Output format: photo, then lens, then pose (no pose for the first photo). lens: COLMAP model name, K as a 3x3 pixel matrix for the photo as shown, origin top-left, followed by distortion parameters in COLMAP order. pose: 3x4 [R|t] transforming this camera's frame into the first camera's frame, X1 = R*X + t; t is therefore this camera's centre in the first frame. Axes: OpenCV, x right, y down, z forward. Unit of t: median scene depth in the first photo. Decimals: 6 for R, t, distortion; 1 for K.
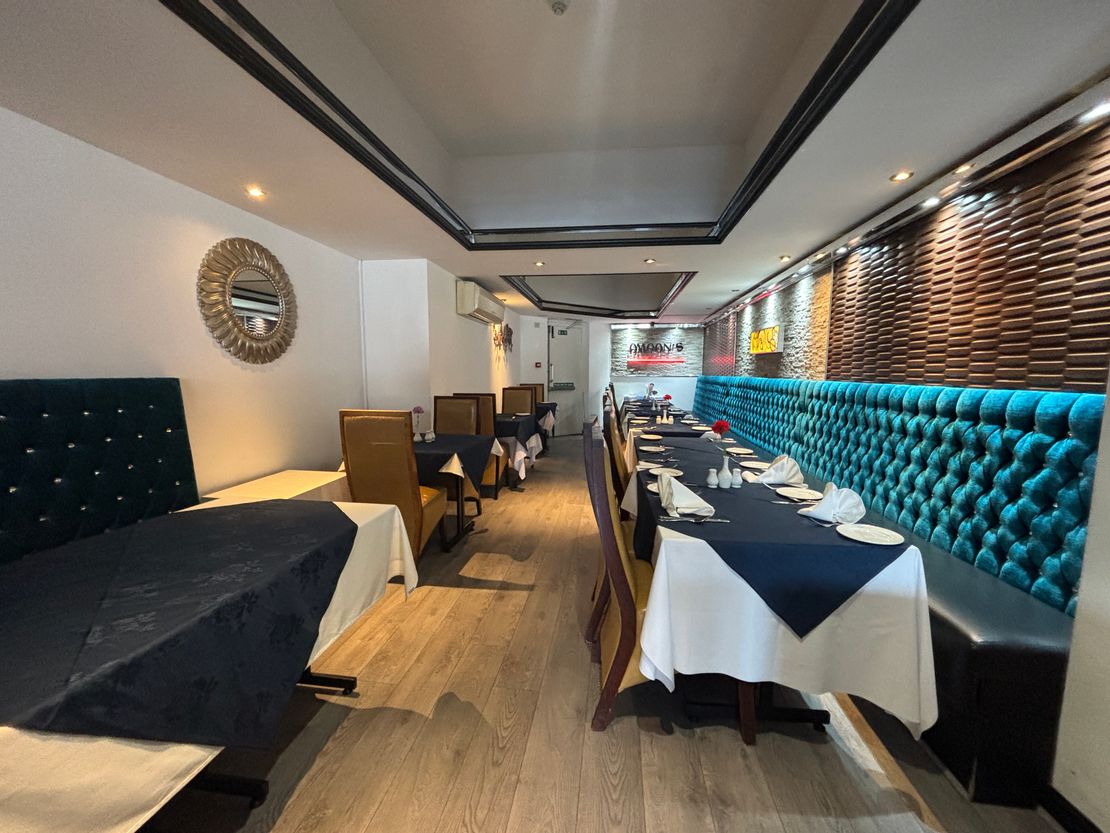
lens RADIAL K [[444.8, 0, 555.7], [0, 444.8, 416.8], [0, 0, 1]] dist [-0.000923, 0.000008]
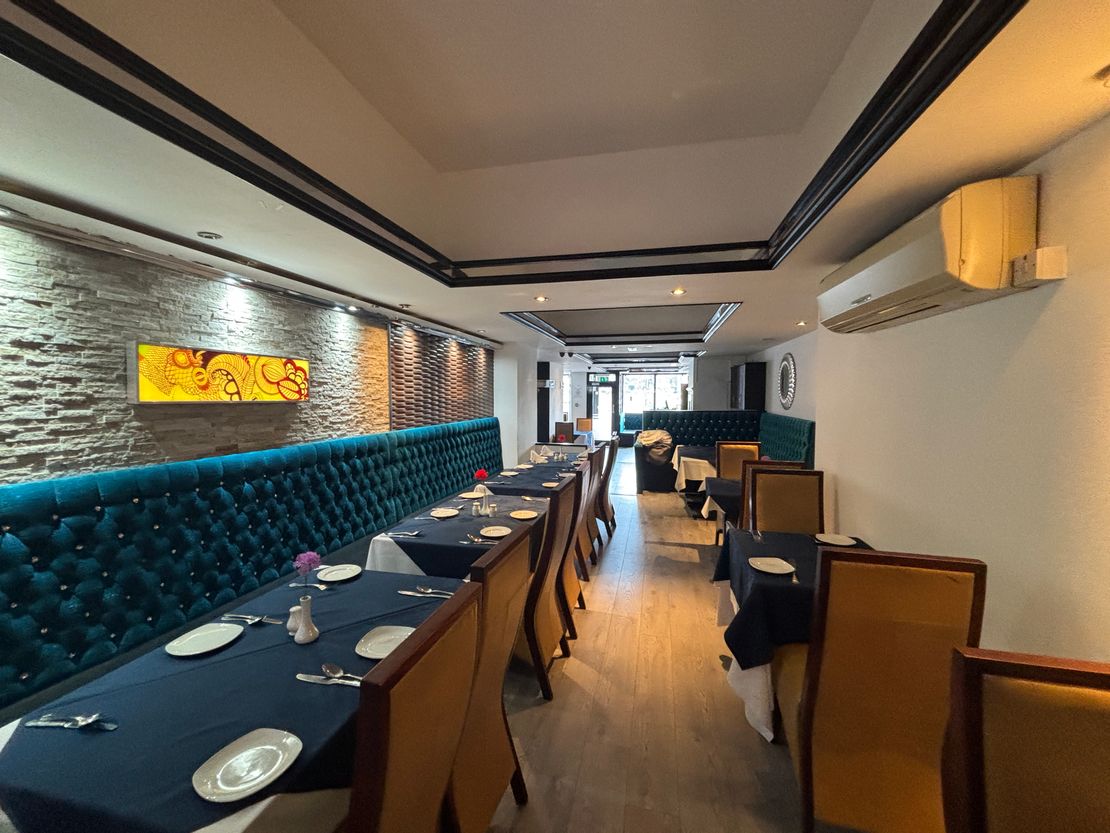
lens RADIAL K [[444.8, 0, 553.2], [0, 444.8, 411.0], [0, 0, 1]] dist [-0.000923, 0.000008]
pose [[-0.995657, -0.011800, 0.092347, 0.106128], [0.002461, 0.988252, 0.152815, -0.266394], [-0.093065, 0.152379, -0.983931, 1.839907]]
